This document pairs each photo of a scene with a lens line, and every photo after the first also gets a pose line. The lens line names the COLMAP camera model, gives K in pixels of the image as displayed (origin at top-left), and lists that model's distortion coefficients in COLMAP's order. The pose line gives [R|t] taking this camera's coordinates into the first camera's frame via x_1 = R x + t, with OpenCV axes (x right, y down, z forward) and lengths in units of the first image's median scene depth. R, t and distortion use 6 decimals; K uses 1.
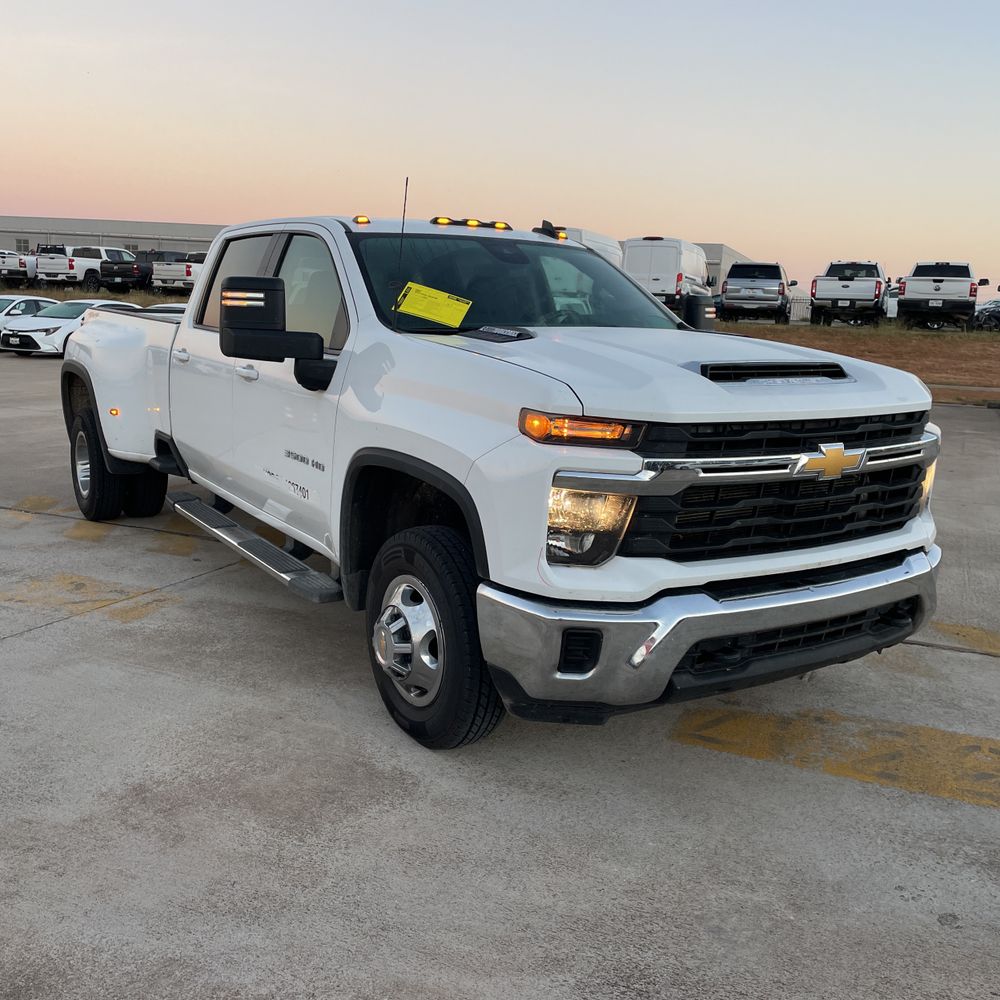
lens RADIAL K [[1003.5, 0, 492.6], [0, 1003.5, 490.3], [0, 0, 1]] dist [0.097999, -0.145274]
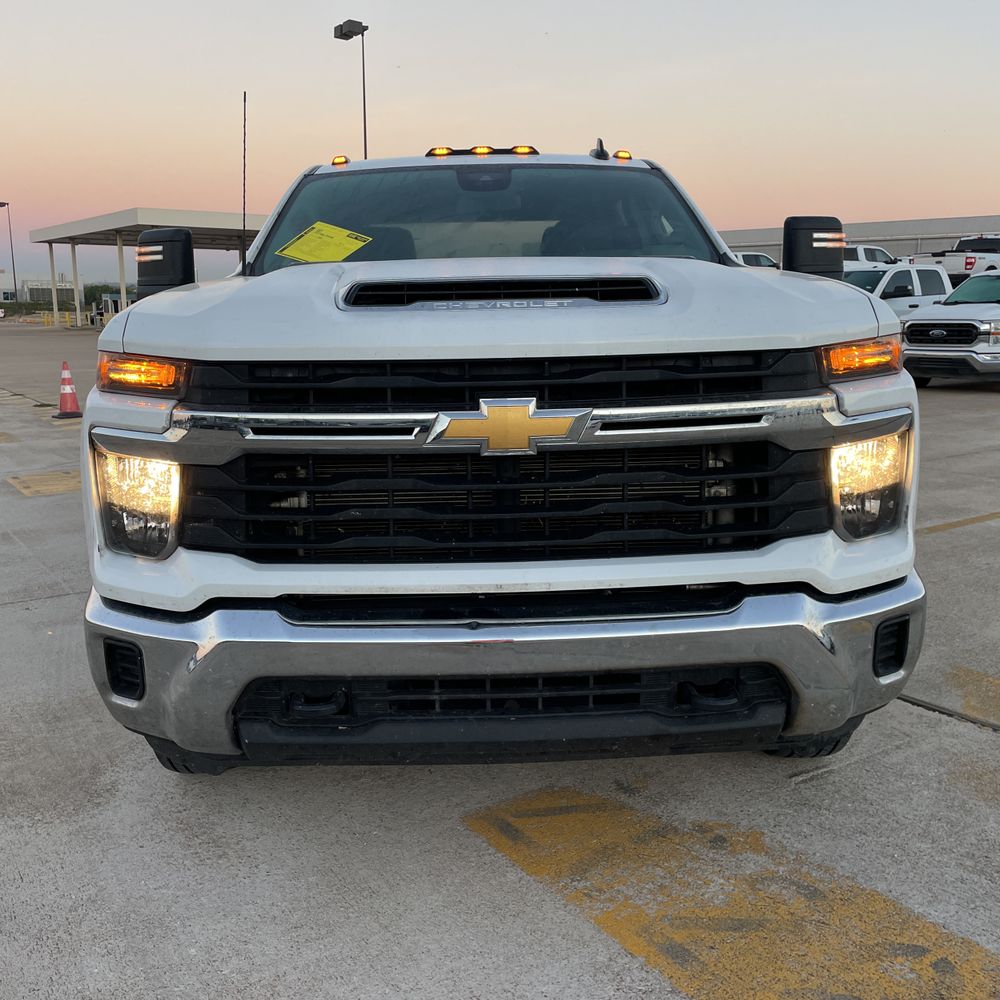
lens RADIAL K [[1003.5, 0, 492.6], [0, 1003.5, 490.3], [0, 0, 1]] dist [0.097999, -0.145274]
pose [[0.851456, 0.048452, -0.522183, 0.601499], [-0.050593, 0.998668, 0.010167, 0.004845], [0.521980, 0.017762, 0.852773, 0.422630]]
